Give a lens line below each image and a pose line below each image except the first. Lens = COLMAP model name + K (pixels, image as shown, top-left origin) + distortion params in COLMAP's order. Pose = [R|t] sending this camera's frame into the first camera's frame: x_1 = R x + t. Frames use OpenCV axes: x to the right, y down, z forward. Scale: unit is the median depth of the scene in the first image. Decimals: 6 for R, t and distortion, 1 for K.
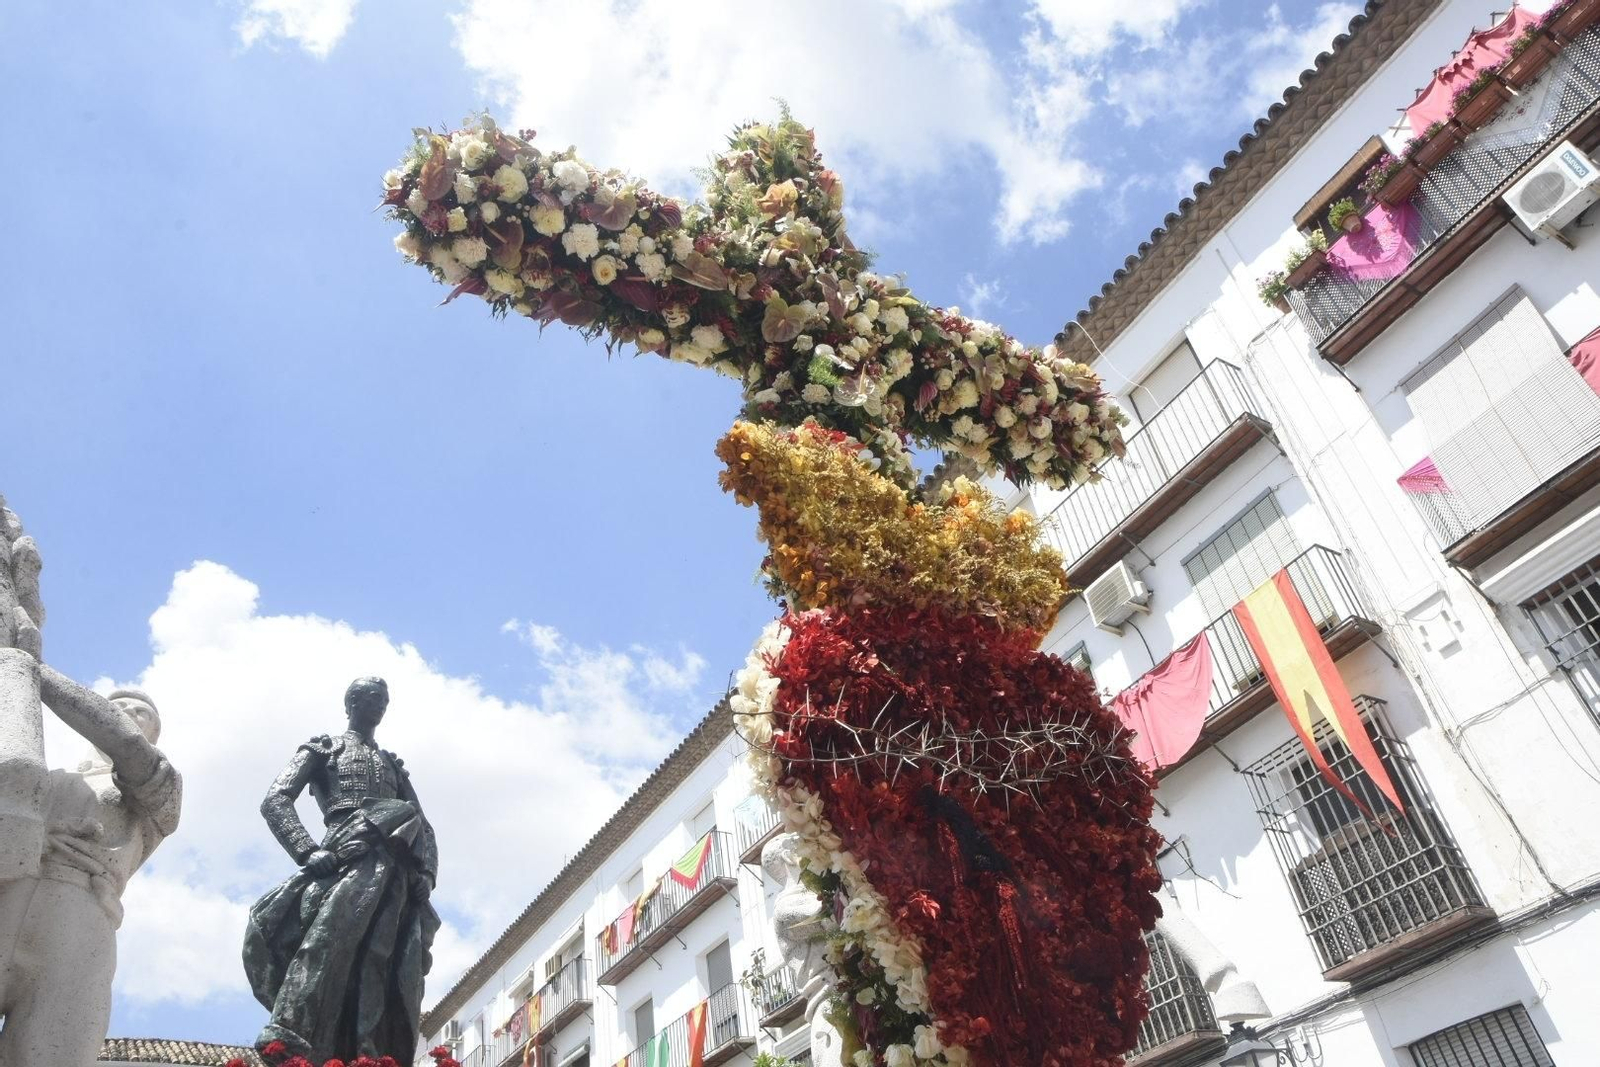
lens RADIAL K [[1191.9, 0, 793.9], [0, 1191.9, 569.0], [0, 0, 1]] dist [-0.136916, 0.123499]
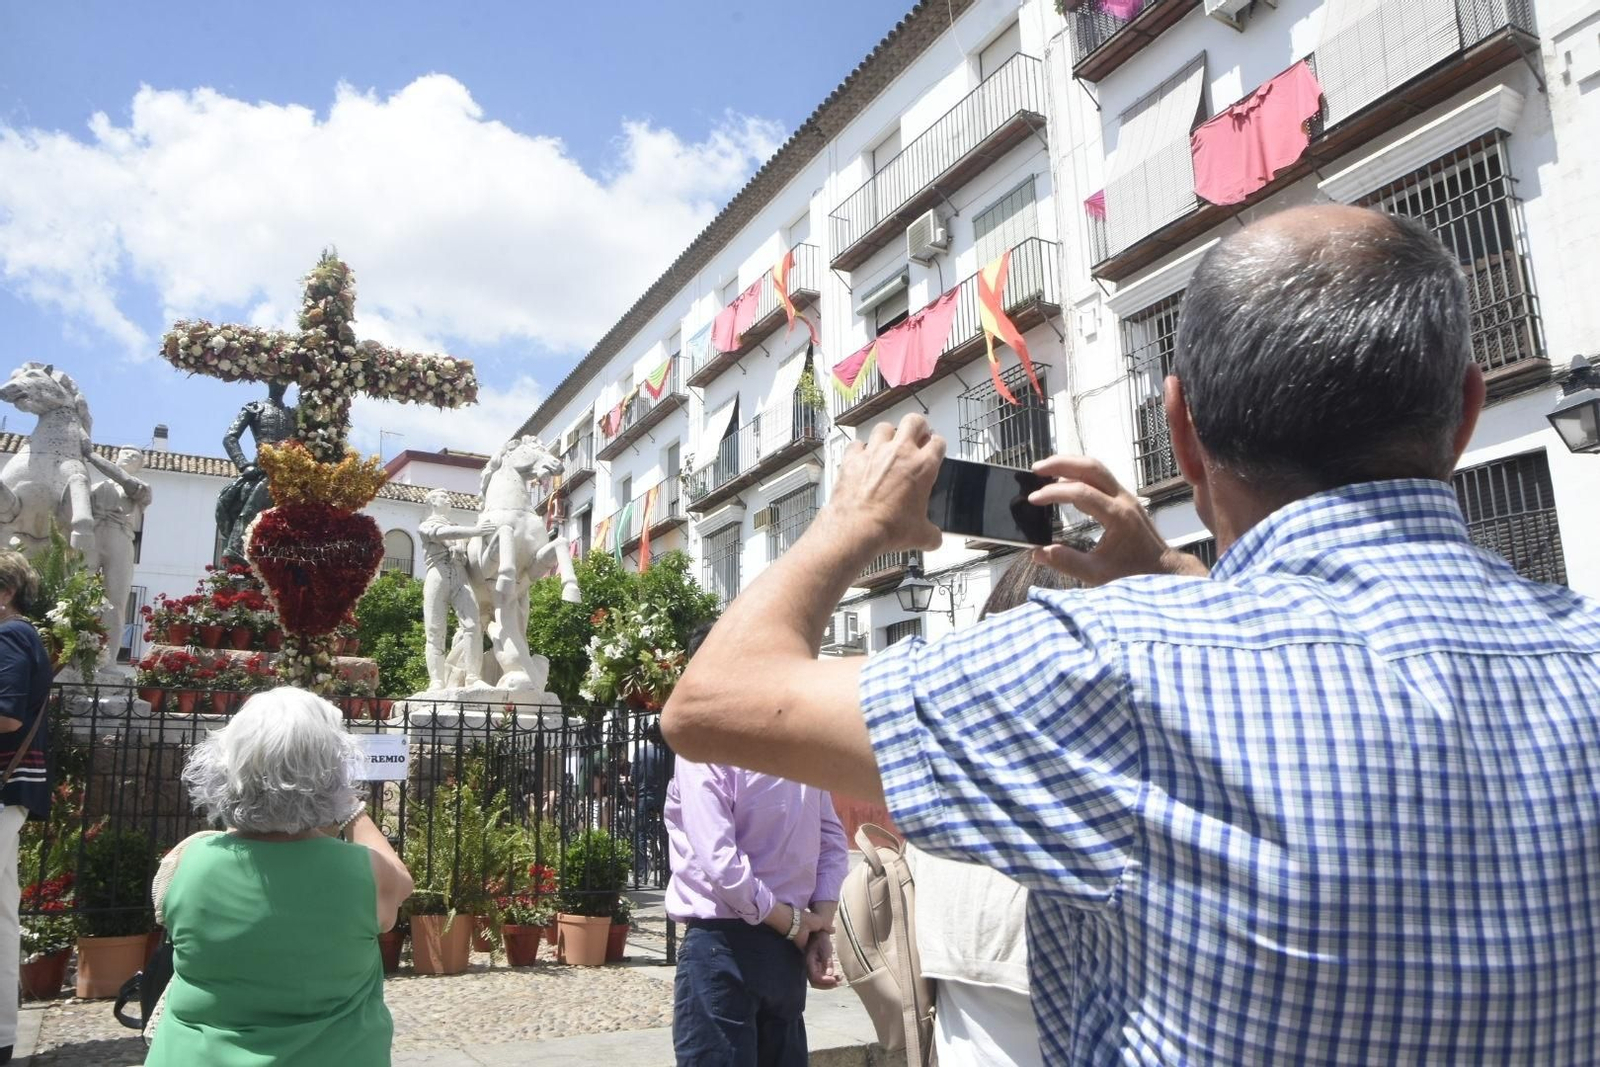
lens RADIAL K [[1191.9, 0, 793.9], [0, 1191.9, 569.0], [0, 0, 1]] dist [-0.136916, 0.123499]
pose [[0.990742, 0.107566, -0.082819, 0.288749], [-0.059539, 0.892550, 0.447000, -0.225085], [0.122002, -0.437931, 0.890692, -0.310517]]
